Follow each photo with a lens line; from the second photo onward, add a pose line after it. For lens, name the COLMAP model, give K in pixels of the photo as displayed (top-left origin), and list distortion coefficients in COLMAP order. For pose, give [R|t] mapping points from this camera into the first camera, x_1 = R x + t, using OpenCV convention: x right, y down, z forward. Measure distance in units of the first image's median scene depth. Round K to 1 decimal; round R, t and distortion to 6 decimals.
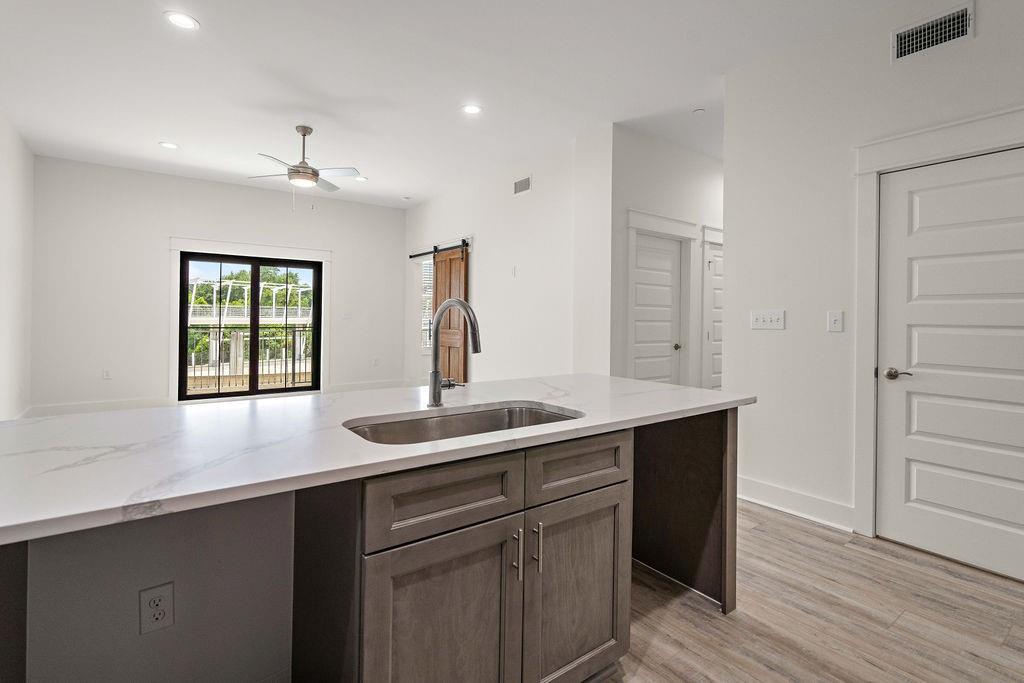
lens RADIAL K [[485.4, 0, 513.2], [0, 485.4, 312.6], [0, 0, 1]] dist [0.000704, 0.000253]
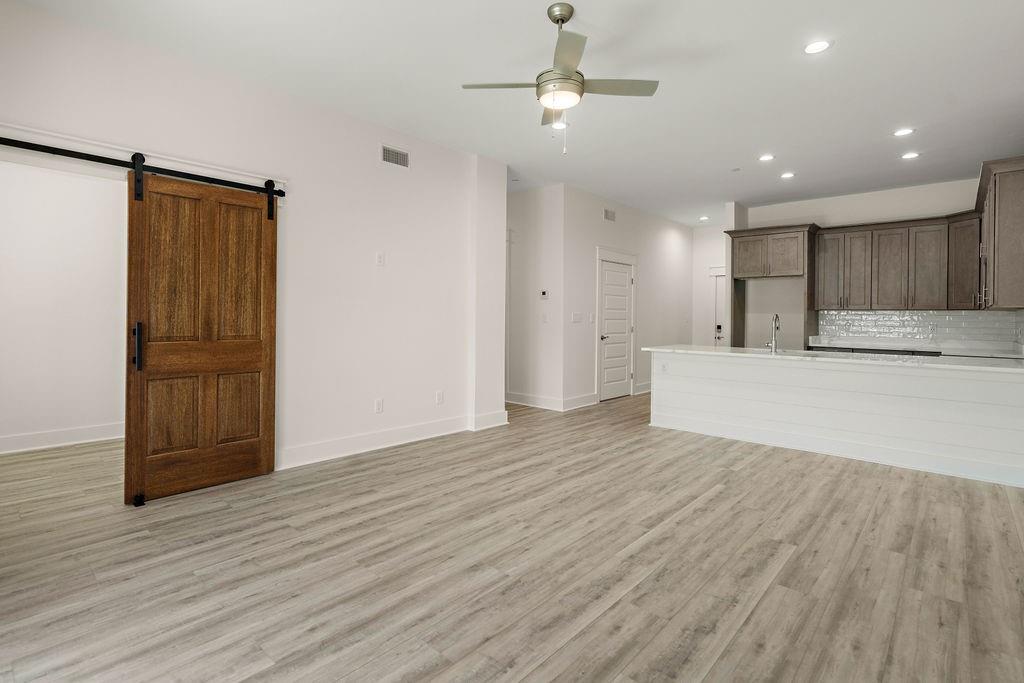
lens RADIAL K [[498.2, 0, 506.3], [0, 498.2, 314.7], [0, 0, 1]] dist [-0.001825, 0.000752]
pose [[-0.191664, -0.013779, 0.981364, -0.726683], [-0.022739, 0.999695, 0.009595, -0.004909], [-0.981197, -0.020476, -0.191919, 0.830567]]
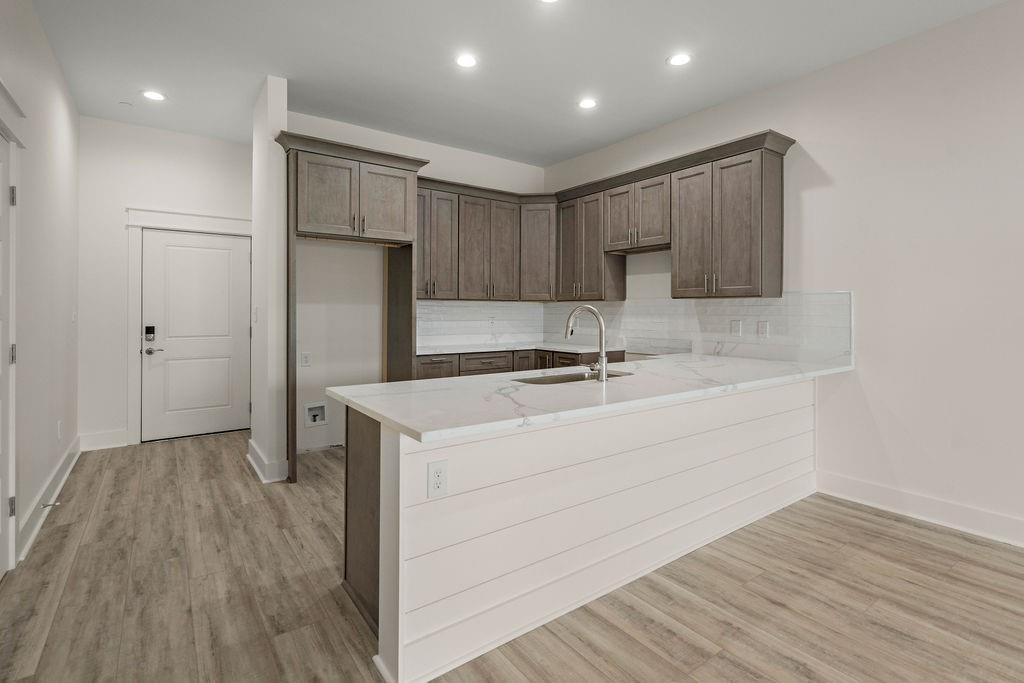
lens RADIAL K [[485.4, 0, 513.2], [0, 485.4, 312.6], [0, 0, 1]] dist [0.000704, 0.000253]
pose [[-0.999822, -0.015407, 0.010913, 0.023329], [-0.015476, 0.999860, -0.006291, 0.001383], [-0.010815, -0.006458, -0.999921, 0.654276]]
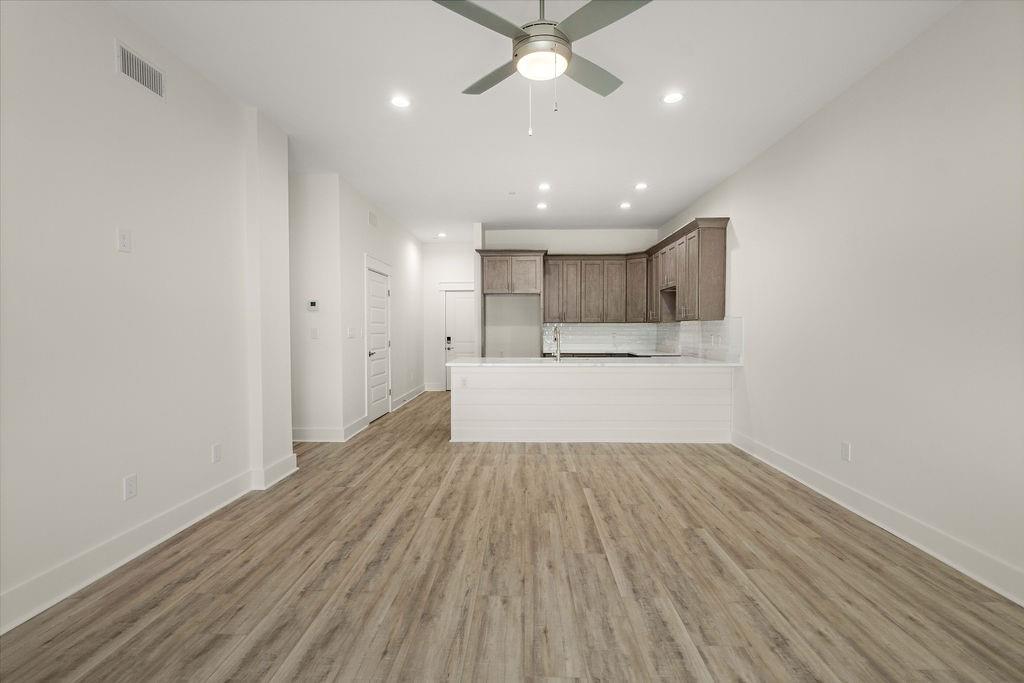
lens RADIAL K [[473.3, 0, 512.0], [0, 473.3, 341.5], [0, 0, 1]] dist [0.000213, 0.000391]
pose [[-0.784619, -0.029416, 0.619280, -0.500304], [-0.015647, 0.999495, 0.027652, -0.004132], [-0.619780, 0.012006, -0.784684, 0.981792]]
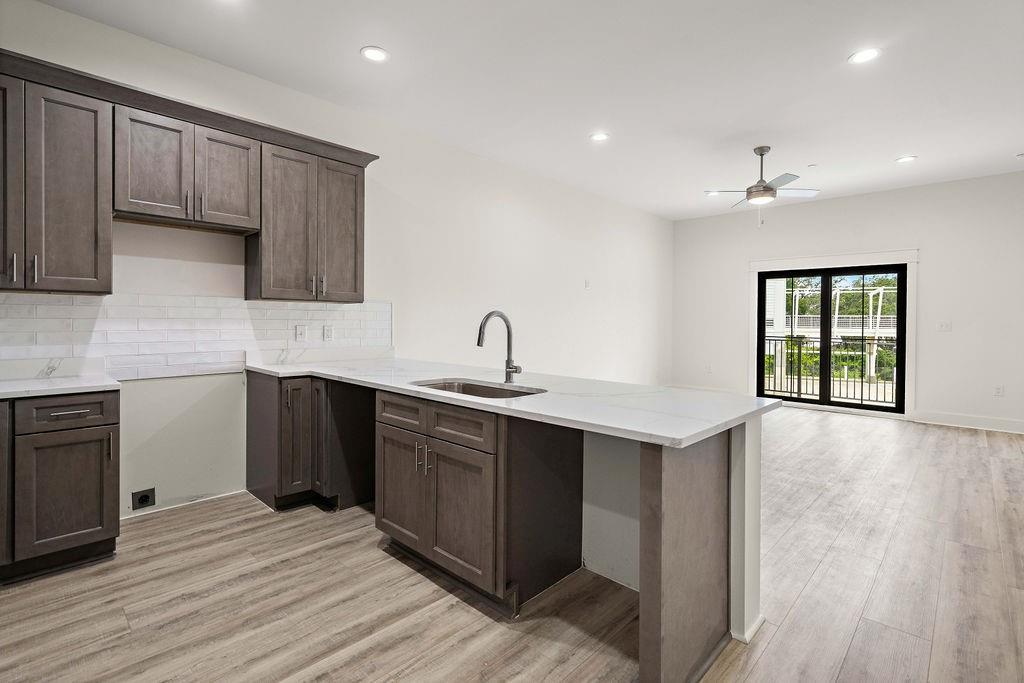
lens RADIAL K [[478.5, 0, 515.4], [0, 478.5, 323.1], [0, 0, 1]] dist [-0.004347, 0.000029]
pose [[0.170945, -0.007689, -0.985251, 0.352445], [0.001990, 0.999970, -0.007458, 0.005246], [0.985279, -0.000685, 0.170955, 0.207746]]
